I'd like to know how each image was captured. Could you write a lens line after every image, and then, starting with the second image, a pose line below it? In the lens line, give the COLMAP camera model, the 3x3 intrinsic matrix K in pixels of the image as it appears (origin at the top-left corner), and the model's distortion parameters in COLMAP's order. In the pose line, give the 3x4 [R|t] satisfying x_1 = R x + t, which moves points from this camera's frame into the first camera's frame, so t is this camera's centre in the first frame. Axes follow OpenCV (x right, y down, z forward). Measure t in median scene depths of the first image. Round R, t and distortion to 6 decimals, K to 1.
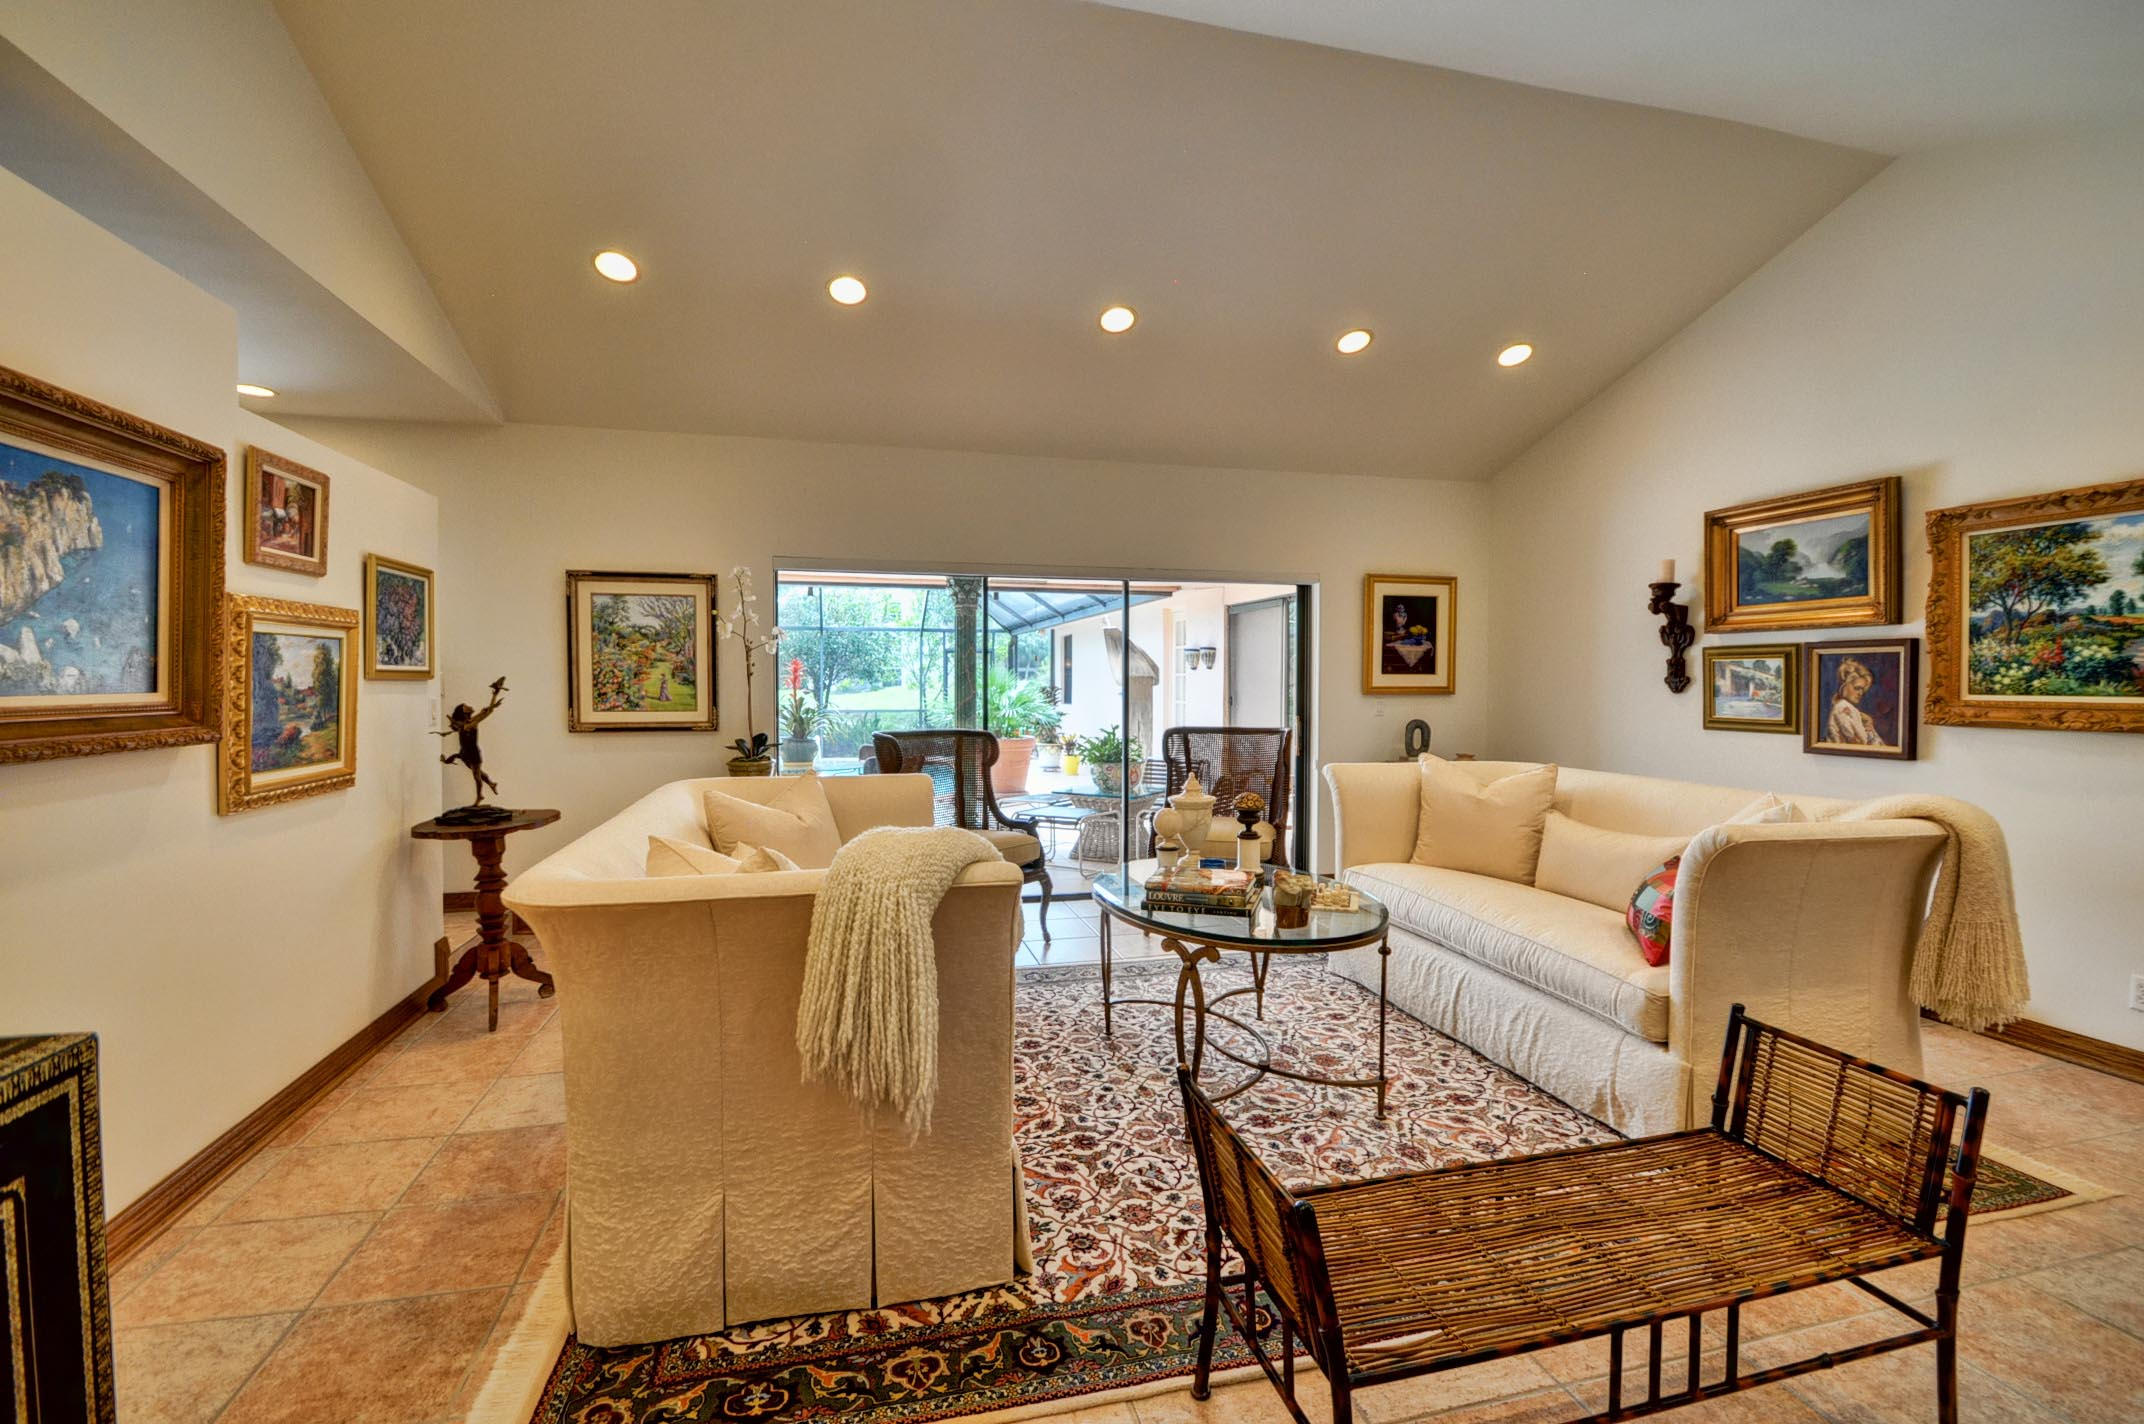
lens RADIAL K [[946.7, 0, 1072.0], [0, 946.7, 708.4], [0, 0, 1]] dist [-0.003533, -0.001297]
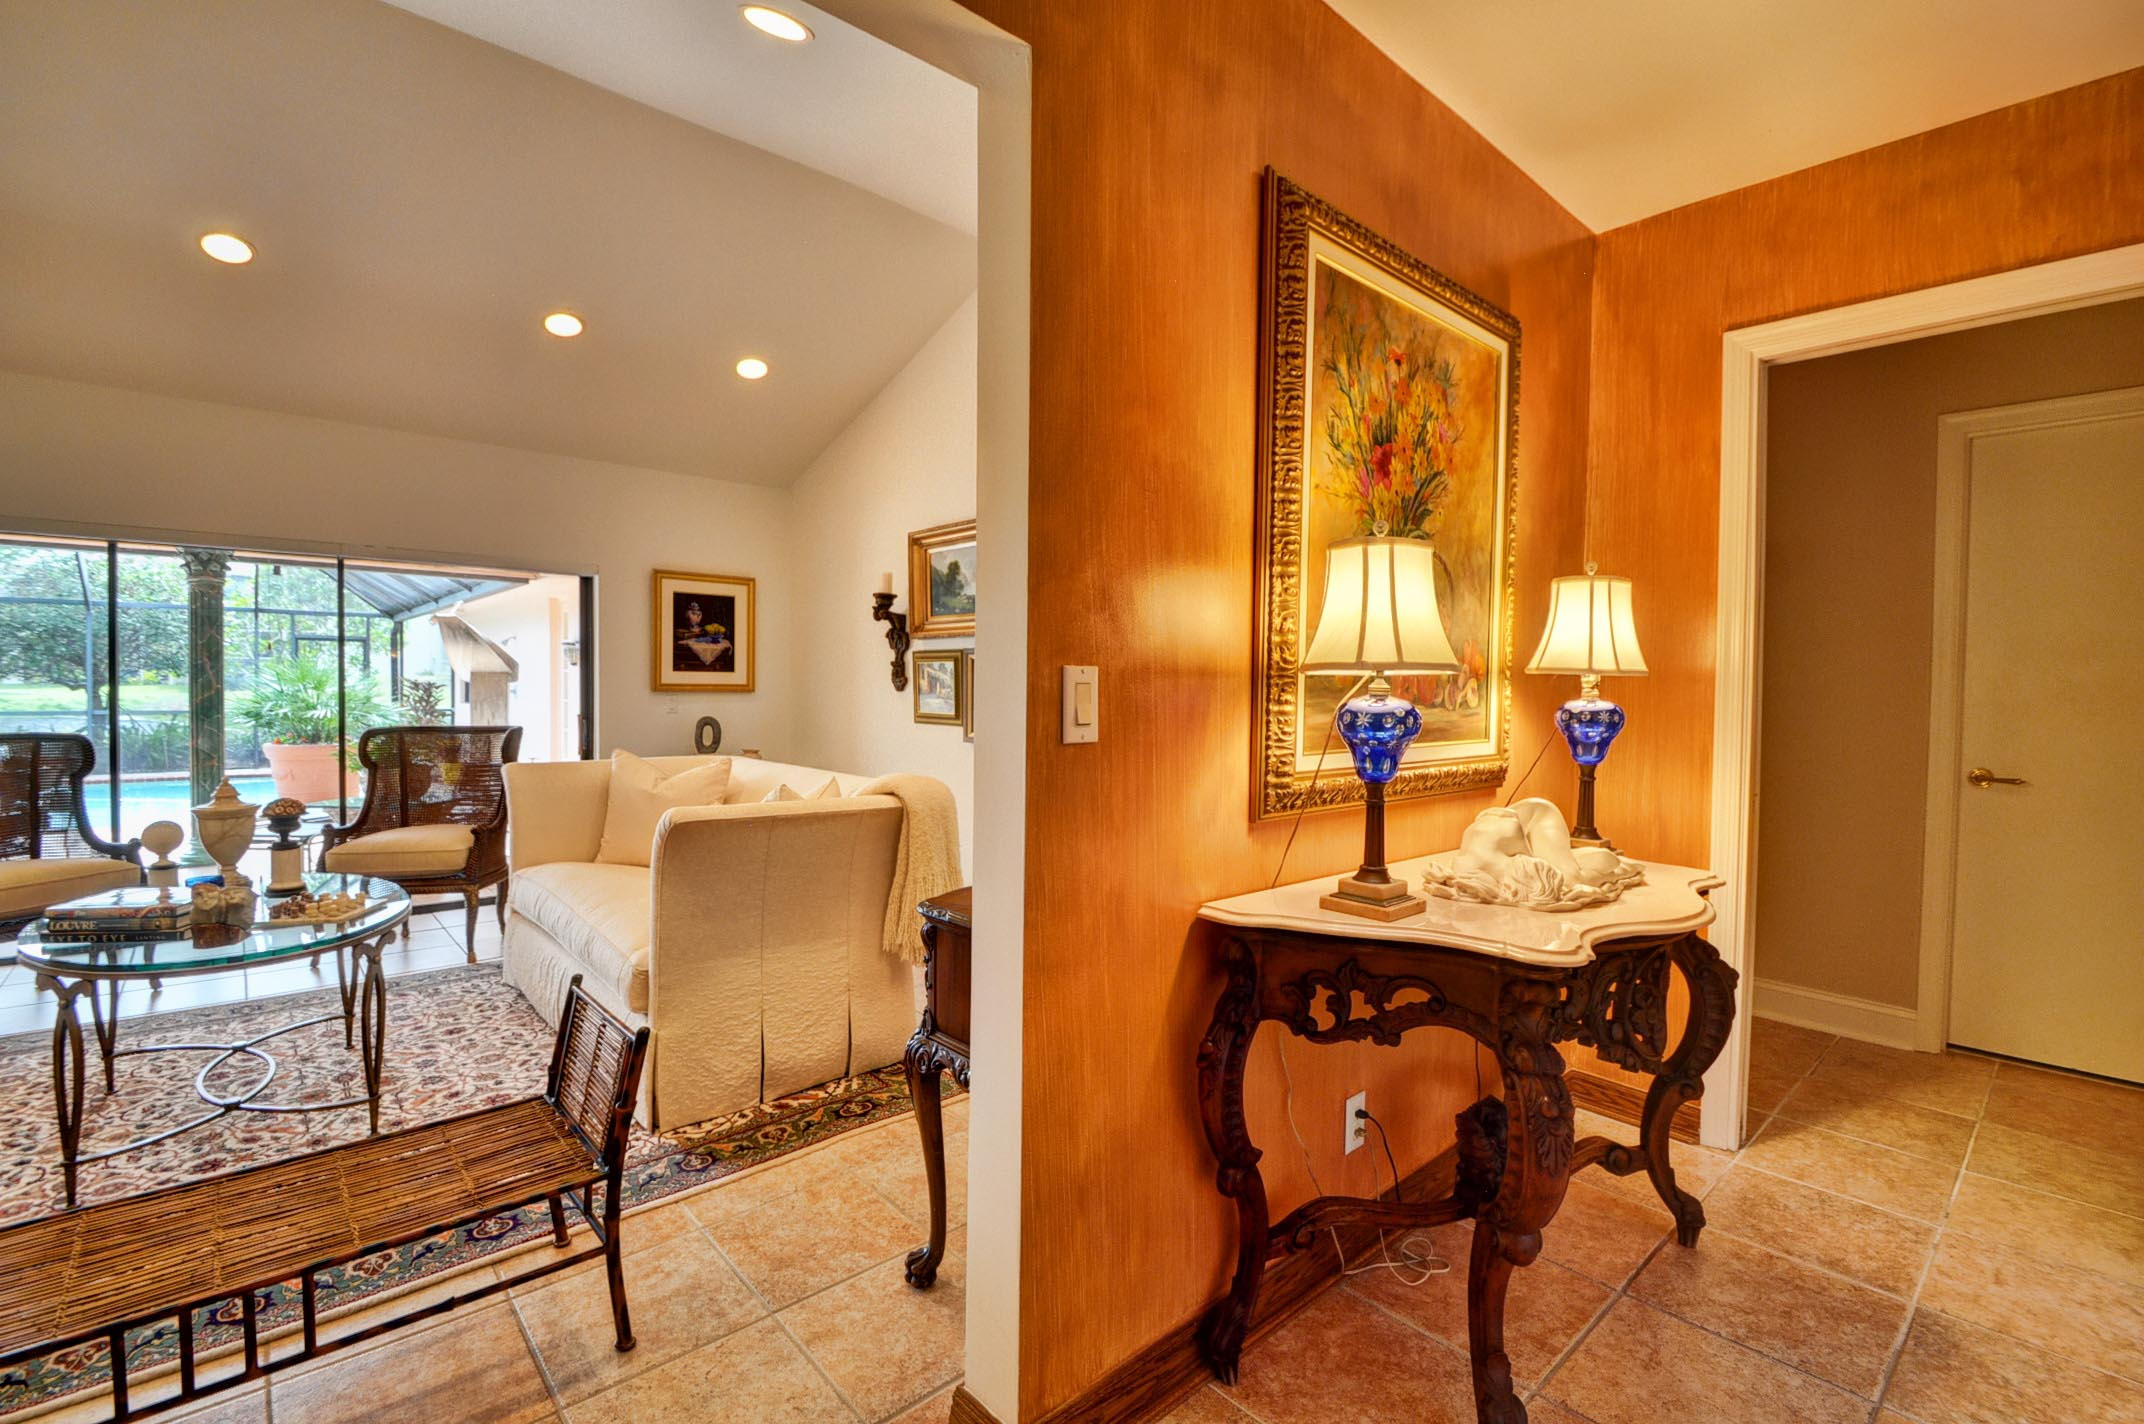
lens RADIAL K [[946.7, 0, 1066.7], [0, 946.7, 701.0], [0, 0, 1]] dist [-0.003533, -0.001297]
pose [[0.883743, 0.001995, 0.467969, 0.290686], [0.001814, 0.999969, -0.007690, 0.004480], [-0.467970, 0.007645, 0.883712, -0.092565]]
